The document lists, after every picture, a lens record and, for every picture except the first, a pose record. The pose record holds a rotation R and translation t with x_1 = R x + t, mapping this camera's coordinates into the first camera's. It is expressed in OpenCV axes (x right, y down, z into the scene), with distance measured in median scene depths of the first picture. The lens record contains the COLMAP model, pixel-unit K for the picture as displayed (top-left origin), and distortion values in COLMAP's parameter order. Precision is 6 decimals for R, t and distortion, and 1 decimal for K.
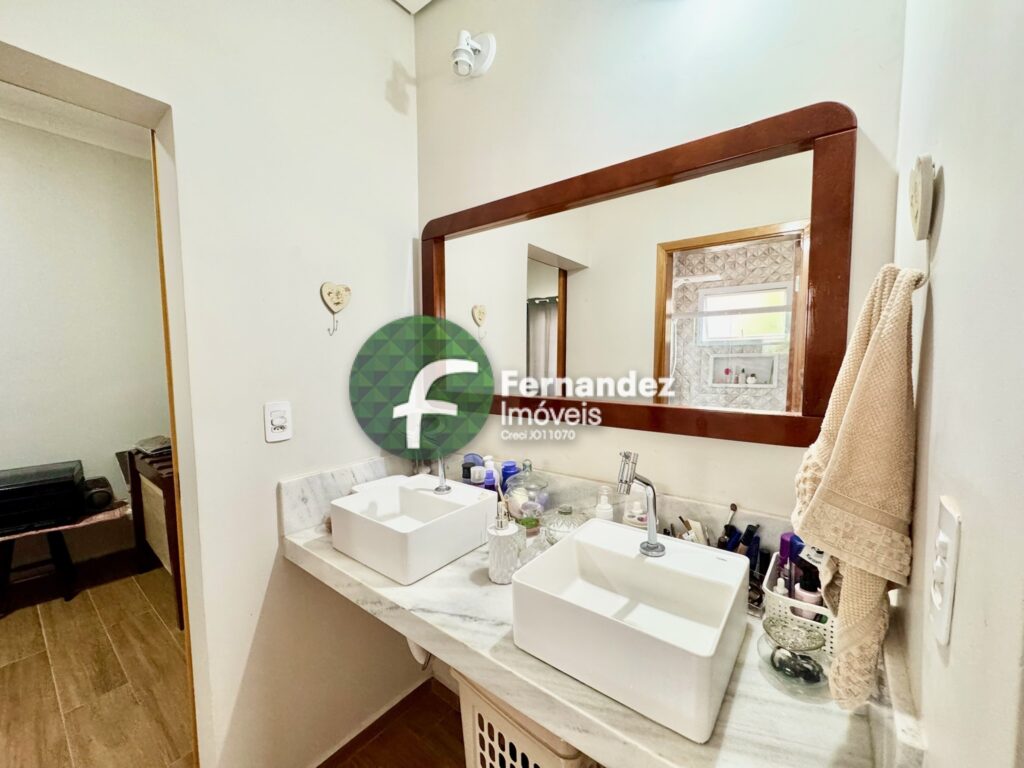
lens RADIAL K [[410.8, 0, 512.2], [0, 410.8, 385.5], [0, 0, 1]] dist [0.001899, -0.000009]
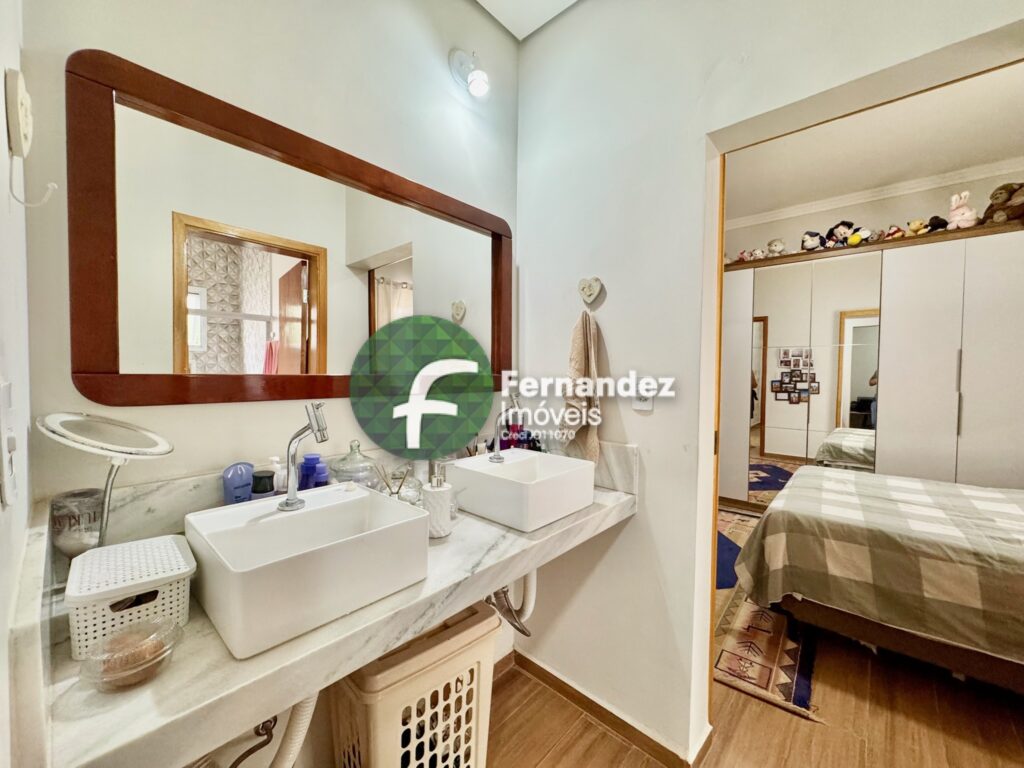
lens RADIAL K [[410.8, 0, 511.6], [0, 410.8, 385.6], [0, 0, 1]] dist [0.001899, -0.000009]
pose [[0.063857, -0.016200, 0.997828, -1.114547], [0.063087, 0.997934, 0.012164, 0.085502], [-0.995963, 0.062174, 0.064747, 0.748161]]
